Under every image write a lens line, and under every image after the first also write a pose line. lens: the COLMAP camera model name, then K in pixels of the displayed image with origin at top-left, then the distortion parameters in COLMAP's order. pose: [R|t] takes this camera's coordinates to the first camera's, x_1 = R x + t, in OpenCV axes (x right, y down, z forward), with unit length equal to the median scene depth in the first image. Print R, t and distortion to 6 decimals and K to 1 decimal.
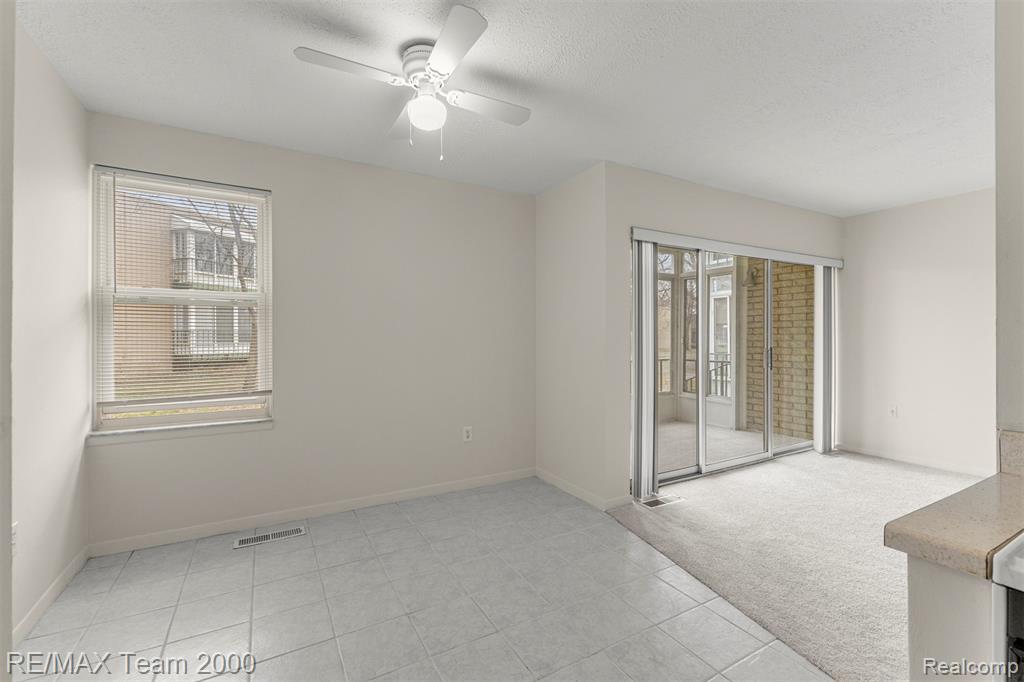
lens RADIAL K [[439.2, 0, 512.0], [0, 439.2, 341.0], [0, 0, 1]] dist [0.009555, 0.000239]
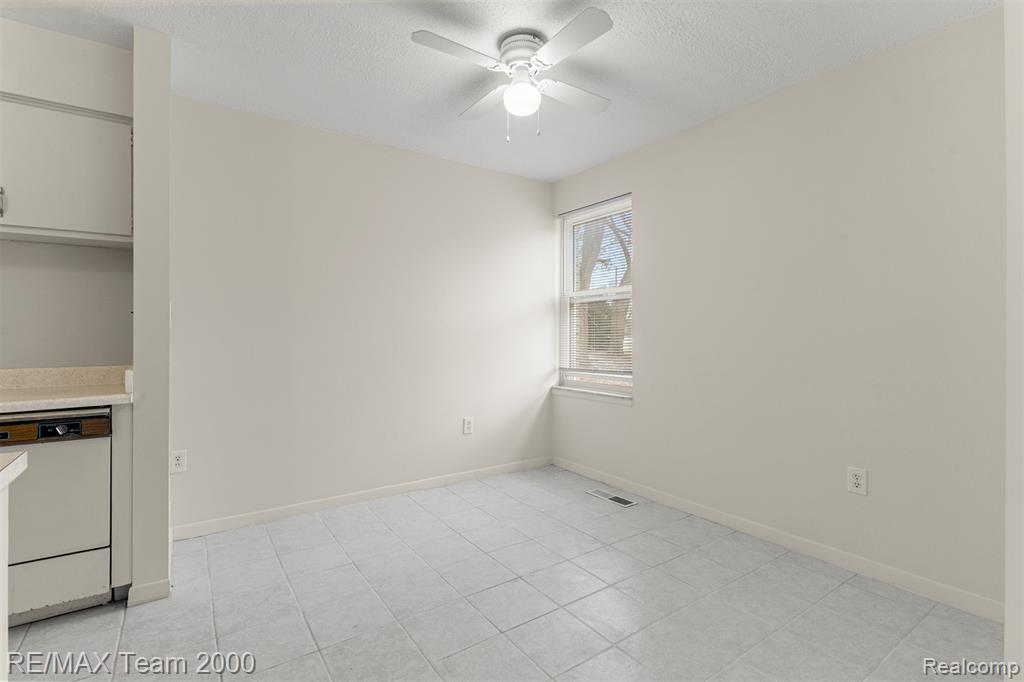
lens RADIAL K [[472.9, 0, 505.0], [0, 472.9, 331.8], [0, 0, 1]] dist [-0.002618, 0.000159]
pose [[0.089933, 0.000573, -0.995948, 0.638512], [-0.000833, 1.000000, 0.000500, 0.012272], [0.995947, 0.000785, 0.089934, 0.599806]]
